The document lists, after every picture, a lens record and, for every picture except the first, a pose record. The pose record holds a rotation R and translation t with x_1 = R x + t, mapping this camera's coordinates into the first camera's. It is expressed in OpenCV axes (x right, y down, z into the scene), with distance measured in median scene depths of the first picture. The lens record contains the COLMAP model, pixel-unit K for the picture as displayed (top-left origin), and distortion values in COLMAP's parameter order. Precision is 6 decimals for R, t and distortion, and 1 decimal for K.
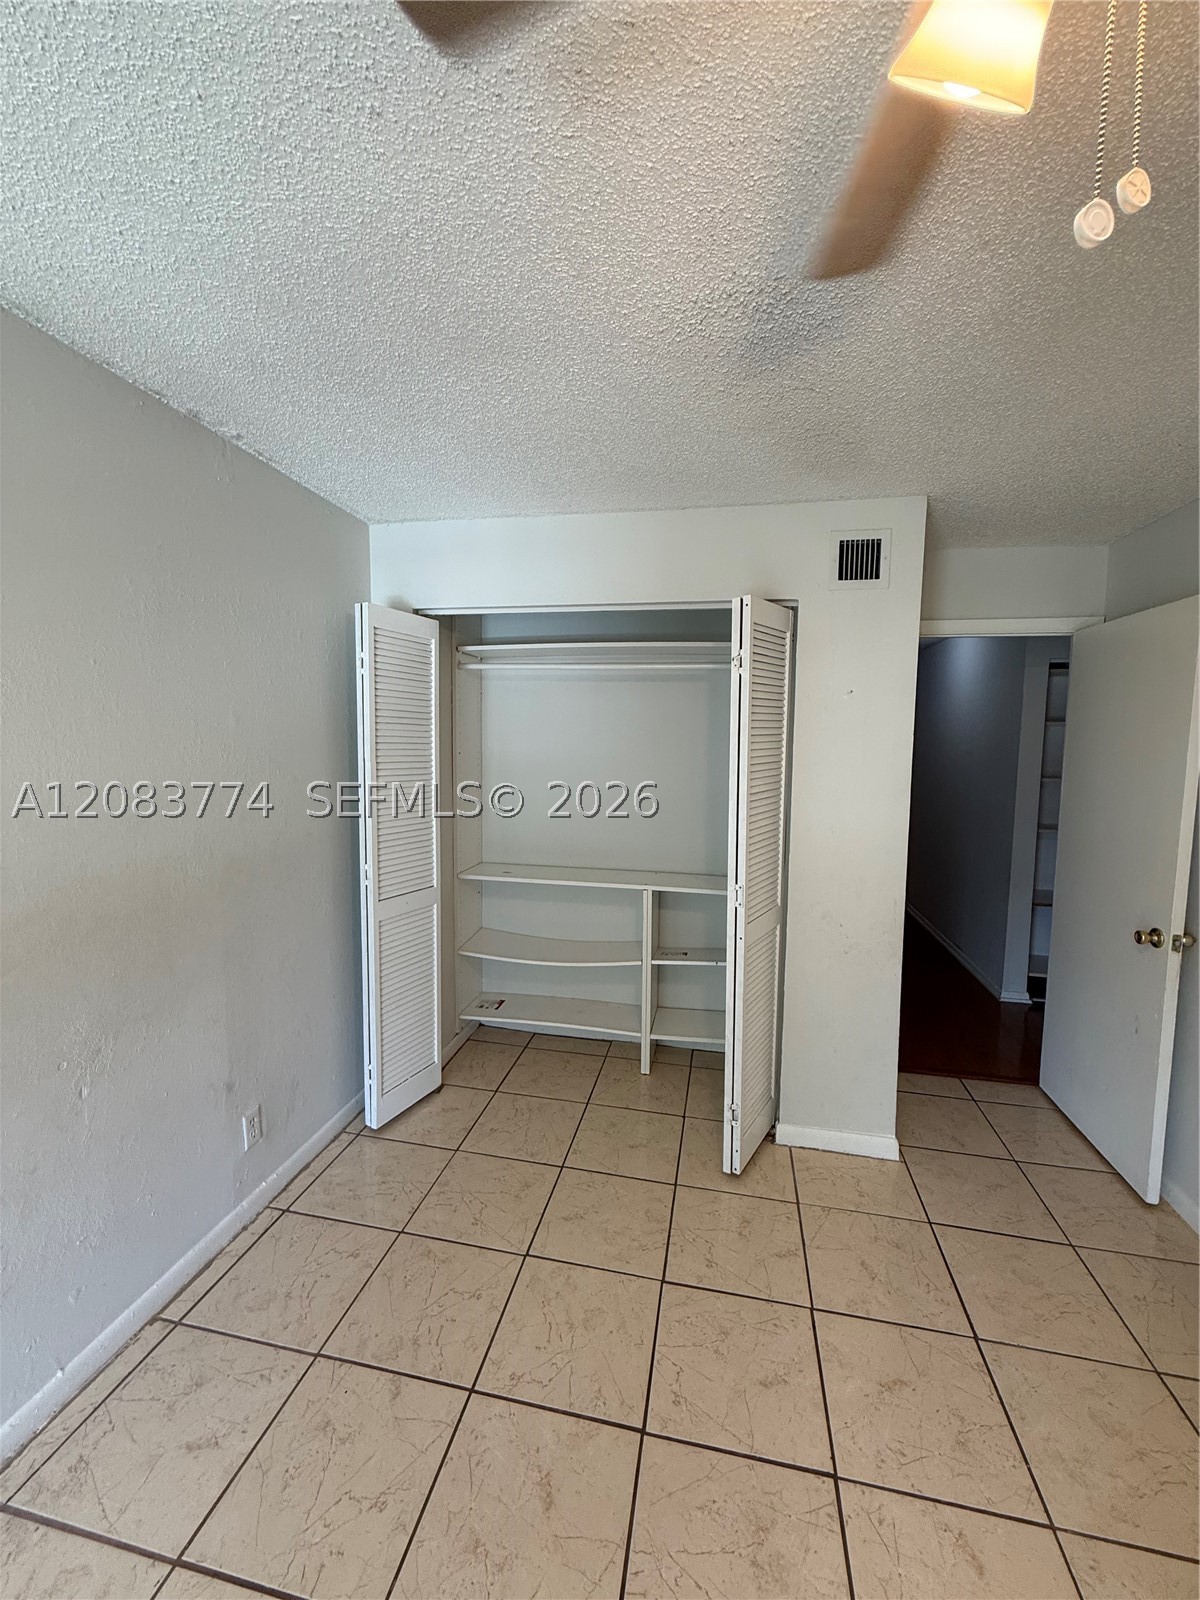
lens RADIAL K [[637.8, 0, 600.8], [0, 637.8, 795.4], [0, 0, 1]] dist [0.000513, 0.000225]
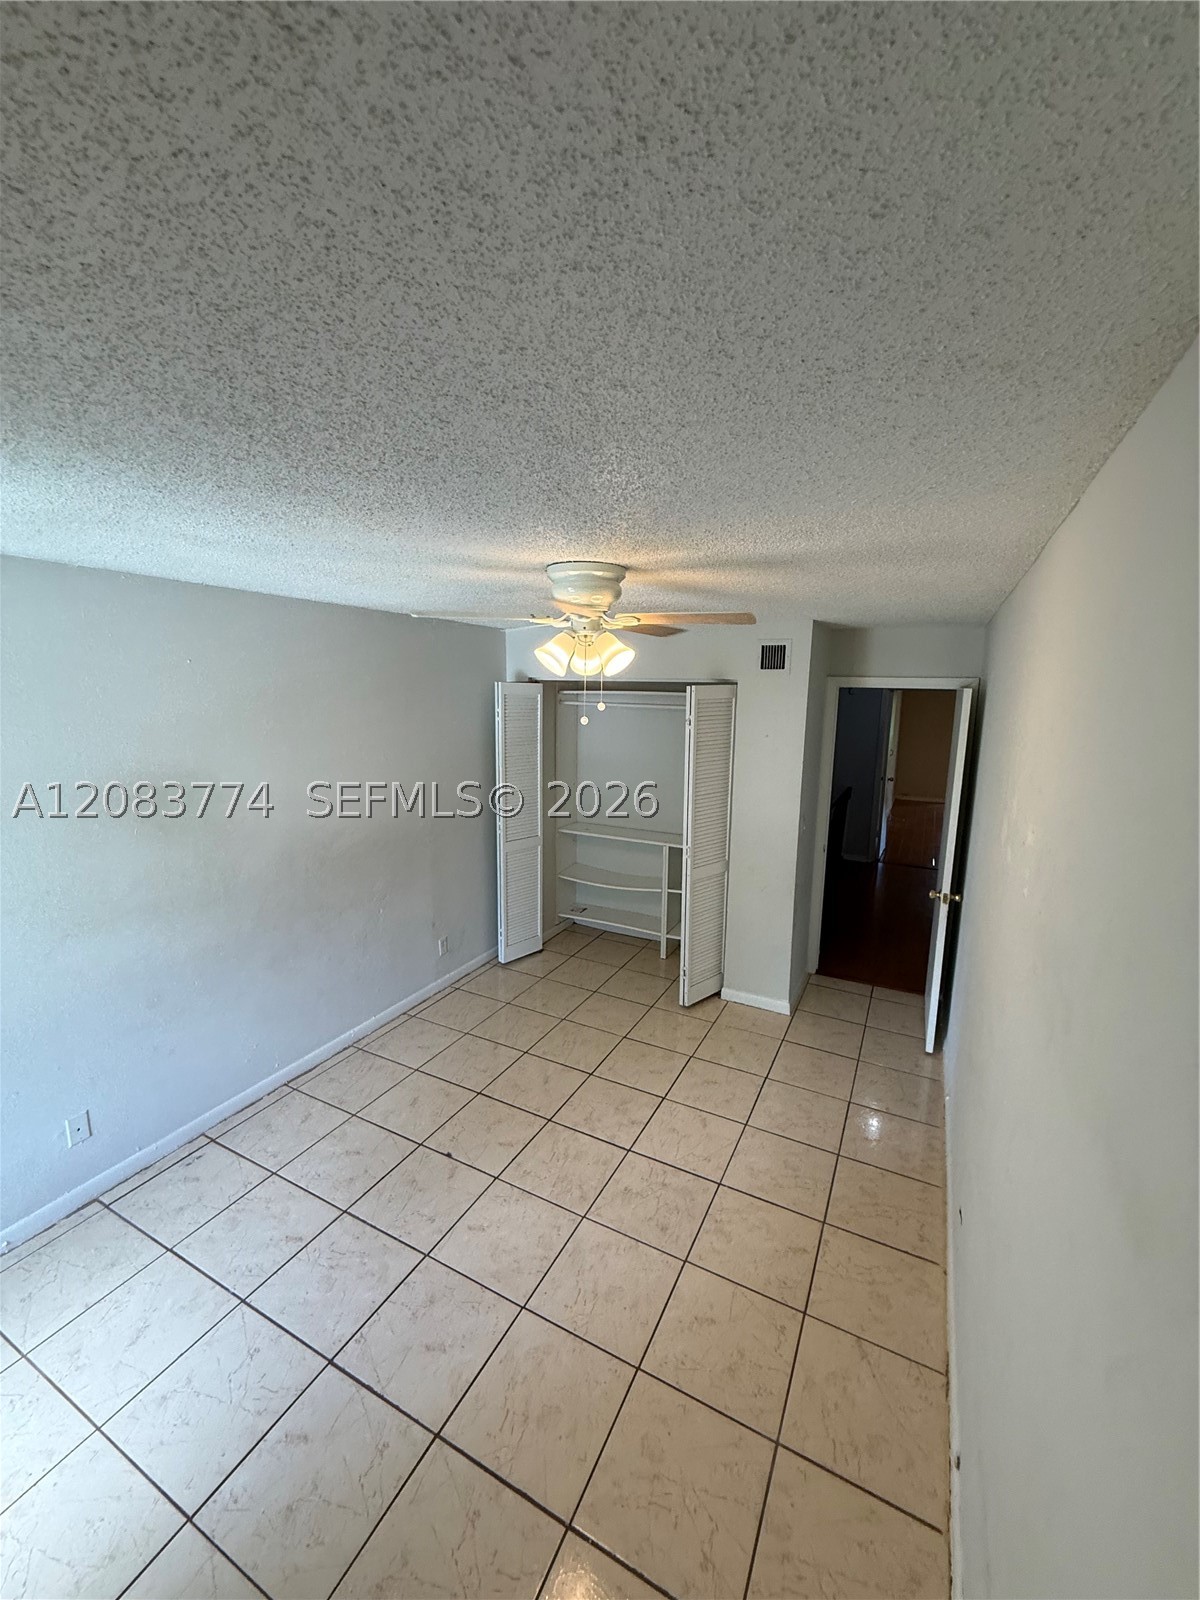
lens RADIAL K [[637.8, 0, 600.8], [0, 637.8, 795.4], [0, 0, 1]] dist [0.000513, 0.000225]
pose [[0.962564, 0.045611, -0.267190, 0.391863], [-0.024427, 0.996326, 0.082082, -0.123414], [0.269953, -0.072482, 0.960142, -0.669148]]
